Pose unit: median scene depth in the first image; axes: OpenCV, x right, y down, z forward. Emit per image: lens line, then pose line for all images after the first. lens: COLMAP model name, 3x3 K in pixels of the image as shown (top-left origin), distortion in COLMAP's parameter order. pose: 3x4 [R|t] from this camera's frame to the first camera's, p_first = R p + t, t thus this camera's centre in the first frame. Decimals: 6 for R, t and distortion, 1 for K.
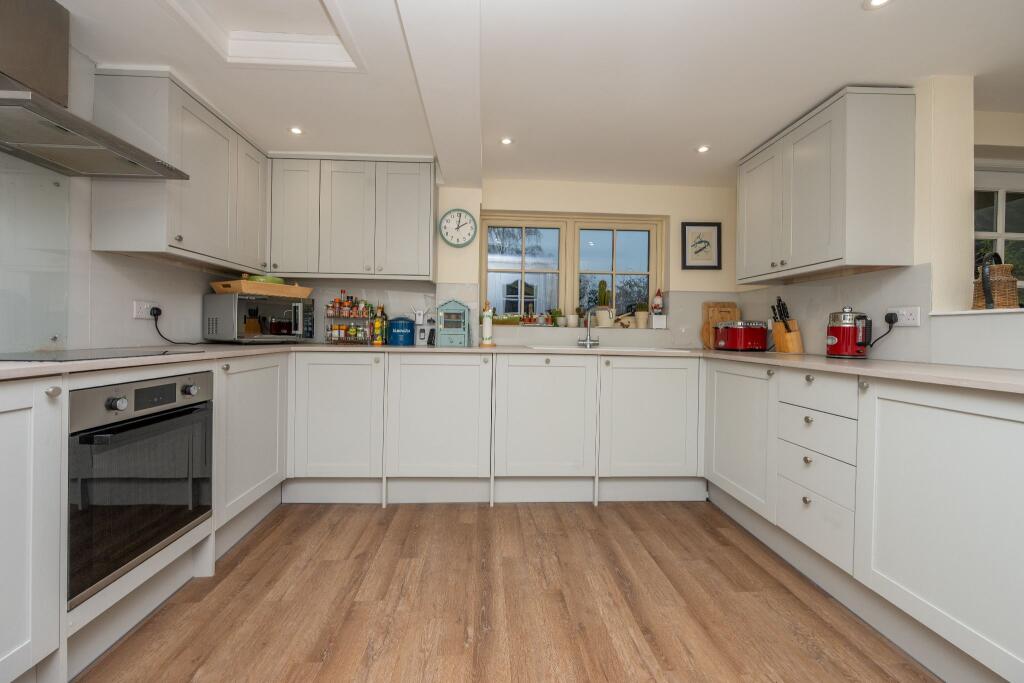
lens RADIAL K [[428.8, 0, 510.3], [0, 428.8, 330.1], [0, 0, 1]] dist [-0.003001, -0.000142]
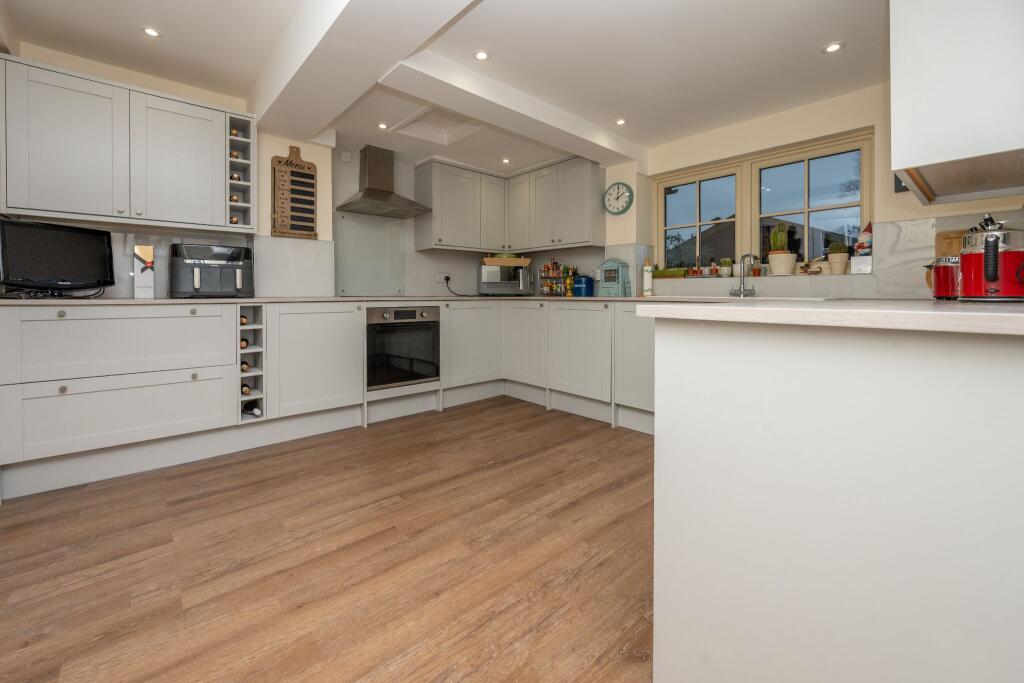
lens RADIAL K [[429.9, 0, 512.3], [0, 429.9, 296.7], [0, 0, 1]] dist [0.001084, 0.000141]
pose [[0.619417, -0.011384, -0.784980, 0.668981], [0.012569, 0.999911, -0.004583, 0.040063], [0.784962, -0.007027, 0.619505, 0.024034]]
